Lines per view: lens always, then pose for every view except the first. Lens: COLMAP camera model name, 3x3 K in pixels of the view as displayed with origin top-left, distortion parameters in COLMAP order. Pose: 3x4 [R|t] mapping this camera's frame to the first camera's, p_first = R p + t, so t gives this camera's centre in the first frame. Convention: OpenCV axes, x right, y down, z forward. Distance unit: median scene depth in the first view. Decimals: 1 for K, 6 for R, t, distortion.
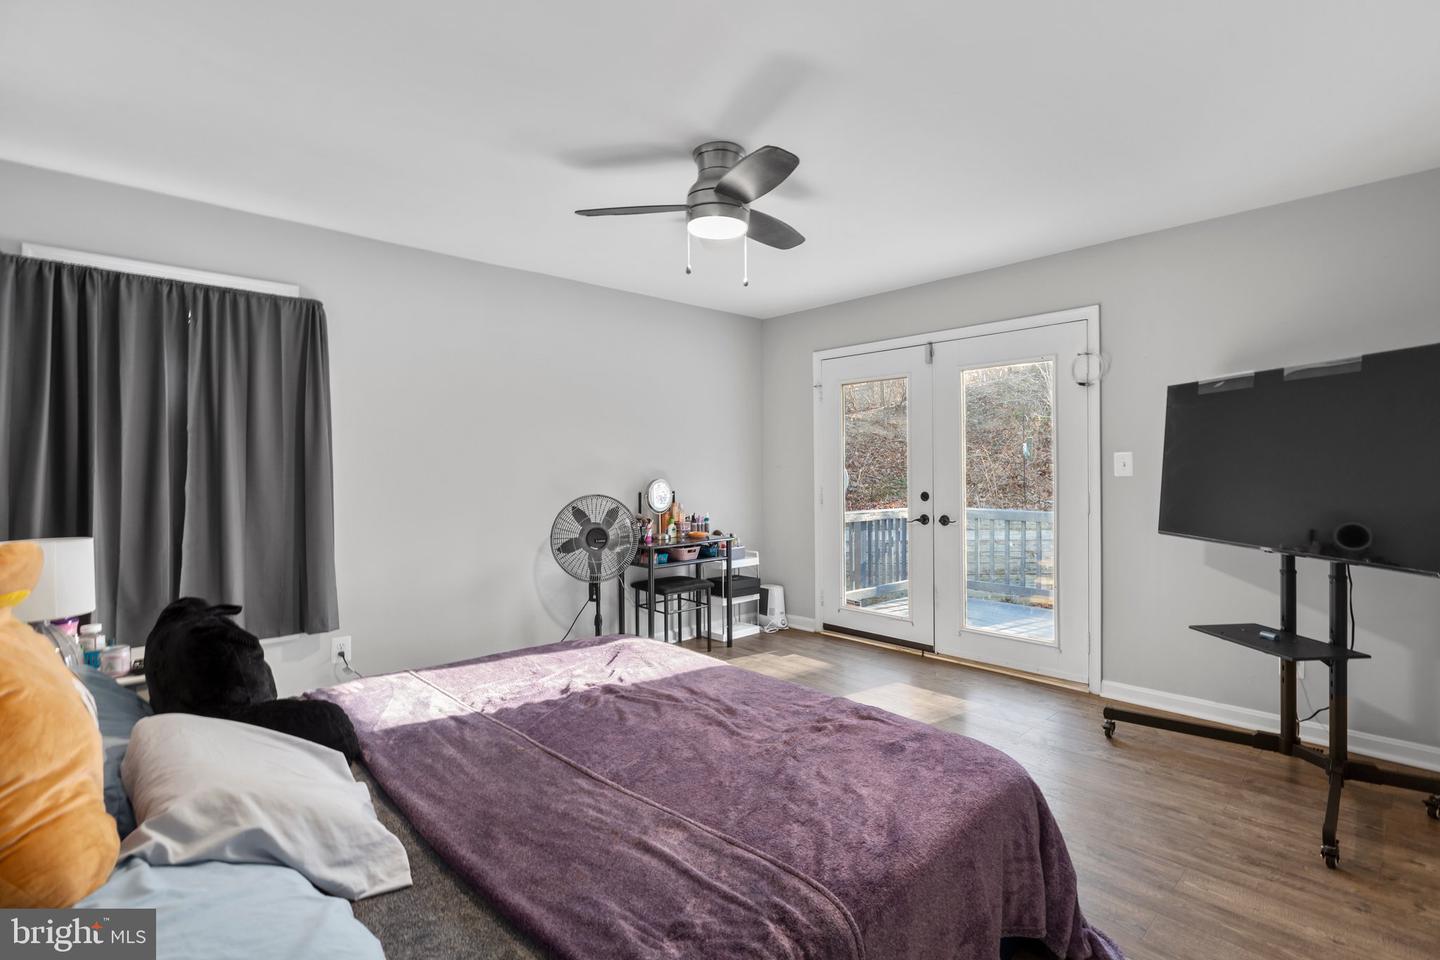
lens RADIAL K [[710.7, 0, 718.0], [0, 710.7, 469.6], [0, 0, 1]] dist [0.003665, 0.000554]
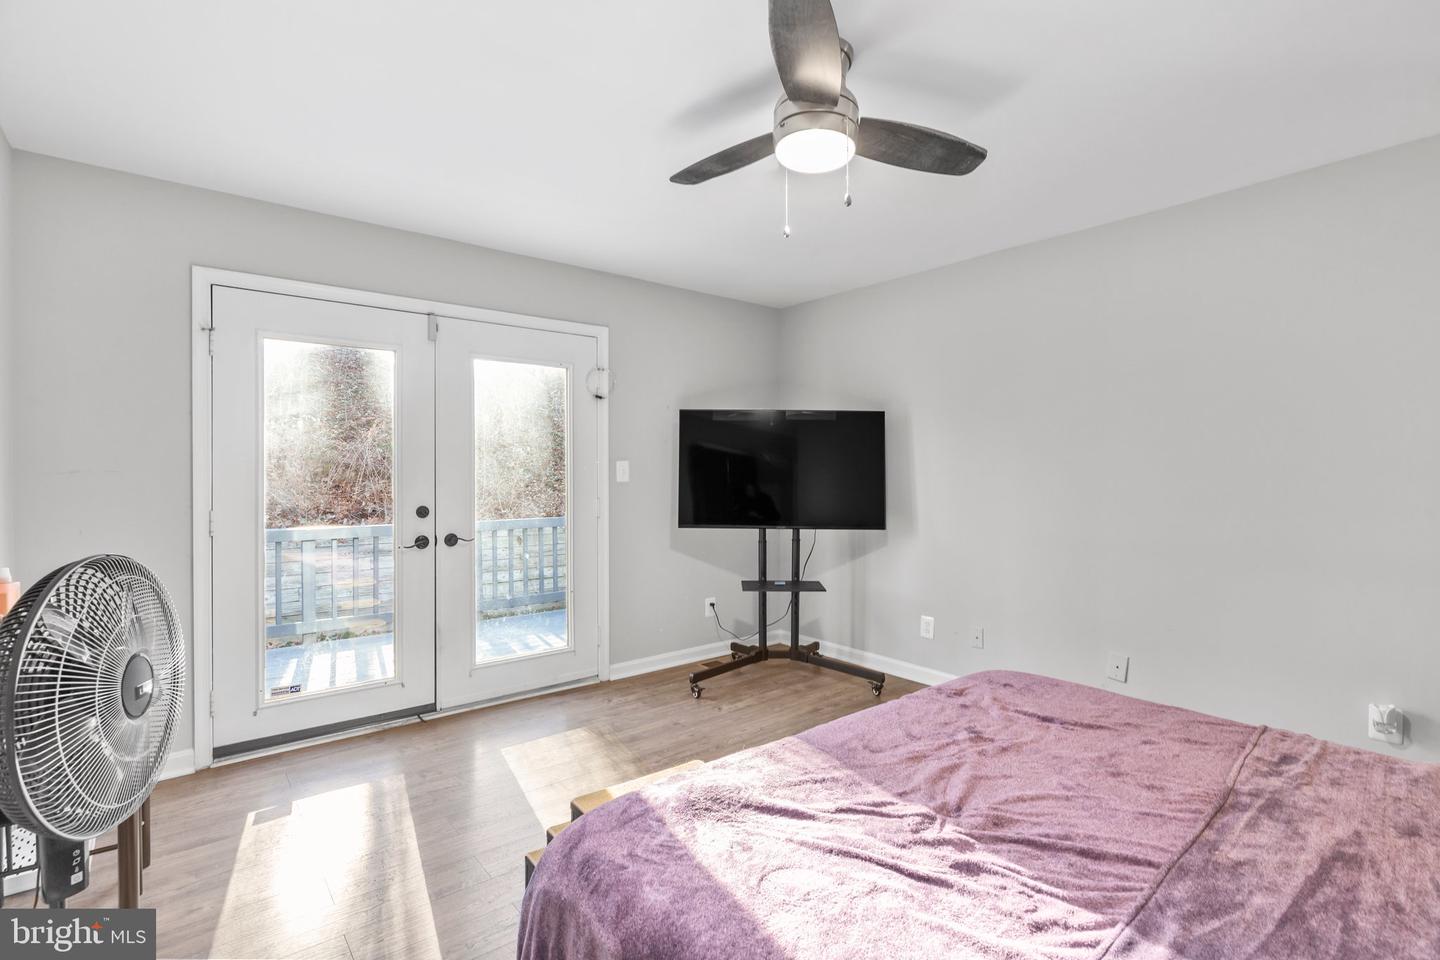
lens RADIAL K [[685.1, 0, 722.5], [0, 685.1, 465.5], [0, 0, 1]] dist [-0.001076, 0.000503]
pose [[0.057330, 0.015894, 0.998229, -0.513051], [0.012436, 0.999784, -0.016633, 0.004634], [-0.998278, 0.013367, 0.057120, 0.752220]]
